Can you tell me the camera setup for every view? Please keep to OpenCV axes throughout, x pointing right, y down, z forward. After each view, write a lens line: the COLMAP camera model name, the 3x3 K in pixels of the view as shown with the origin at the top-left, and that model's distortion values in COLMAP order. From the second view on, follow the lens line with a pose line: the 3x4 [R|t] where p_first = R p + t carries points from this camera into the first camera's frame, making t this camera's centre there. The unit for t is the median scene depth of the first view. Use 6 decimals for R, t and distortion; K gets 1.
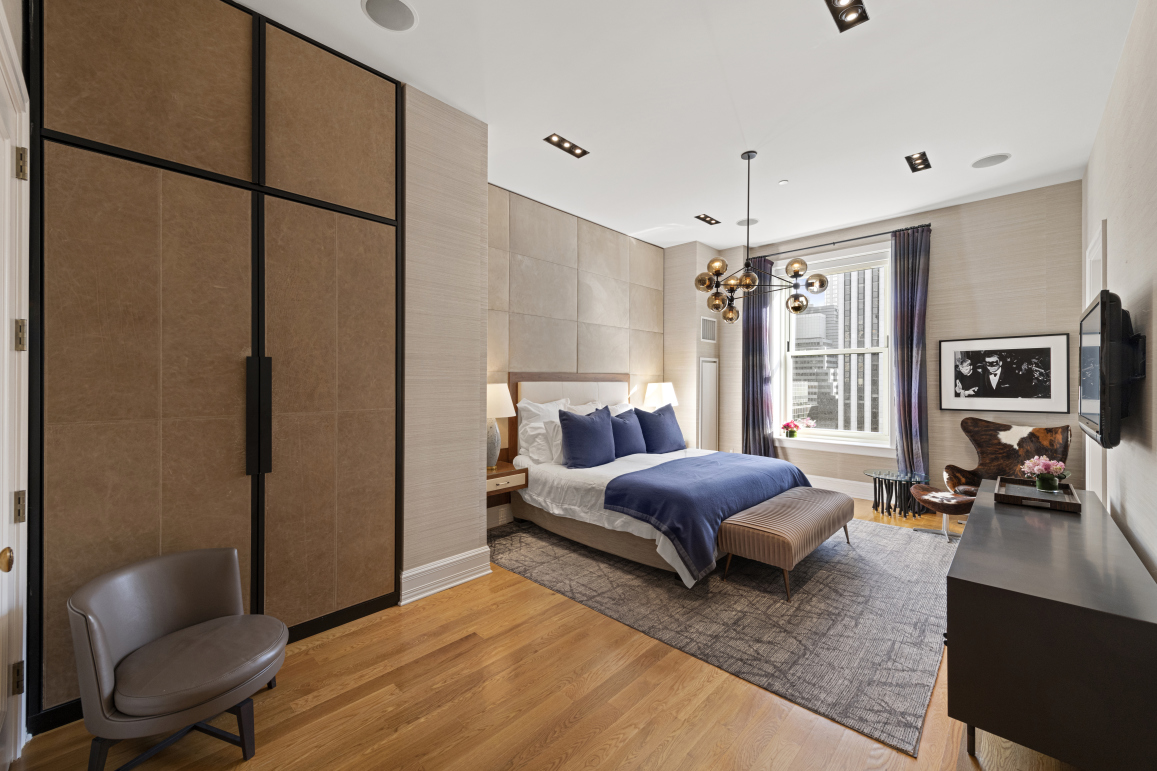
lens RADIAL K [[454.9, 0, 578.3], [0, 454.9, 382.6], [0, 0, 1]] dist [0.001635, 0.000133]
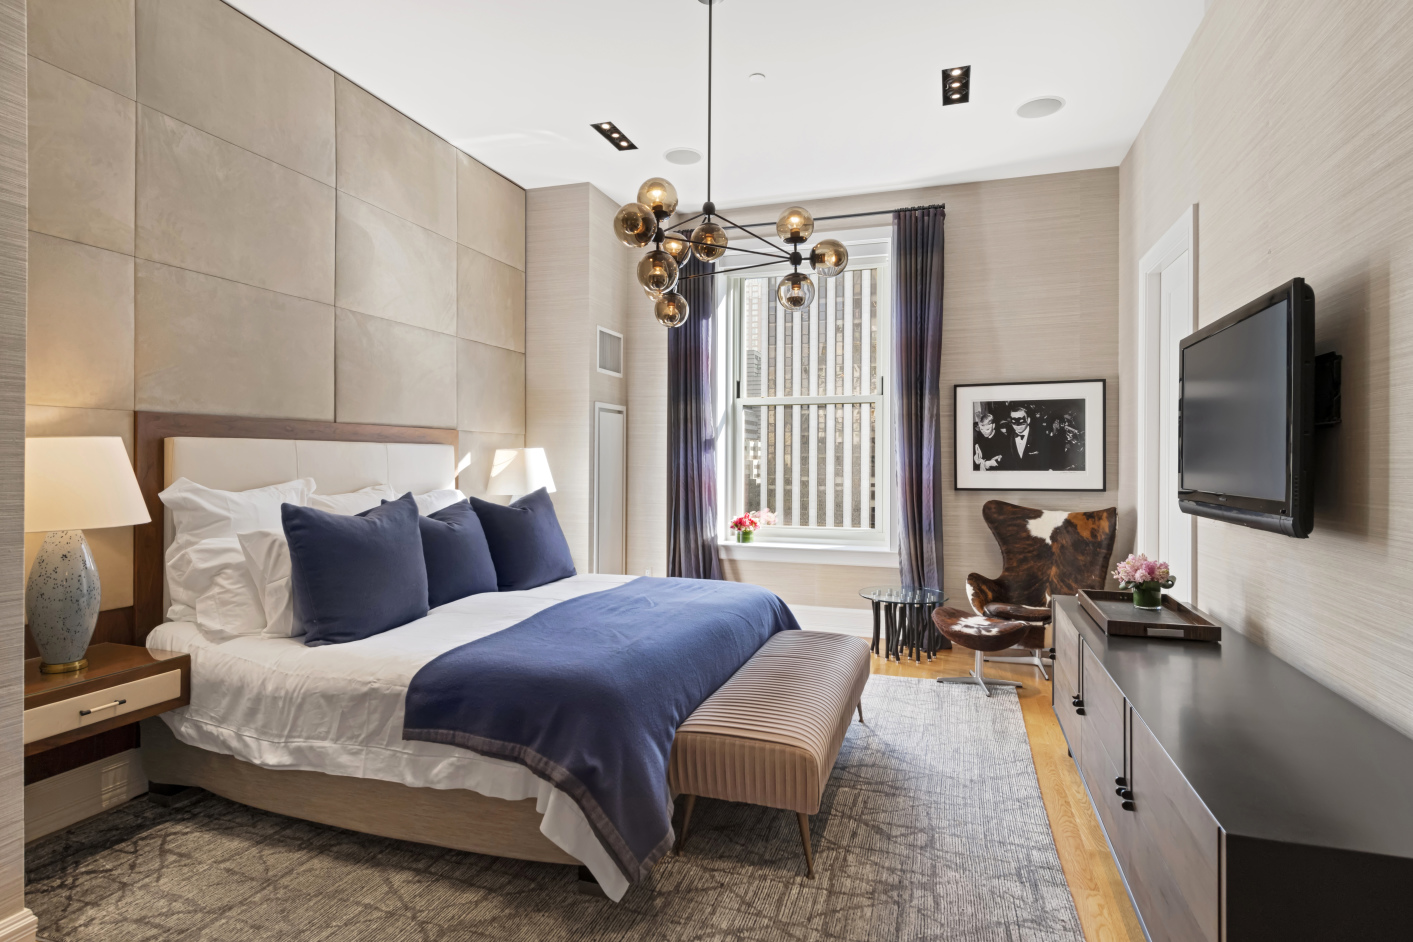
lens RADIAL K [[736.5, 0, 714.8], [0, 736.5, 462.6], [0, 0, 1]] dist [0.014526, -0.003739]
pose [[0.894524, 0.000090, 0.447021, 0.007603], [-0.001003, 0.999998, 0.001805, 0.020435], [-0.447019, -0.002064, 0.894522, 0.223105]]
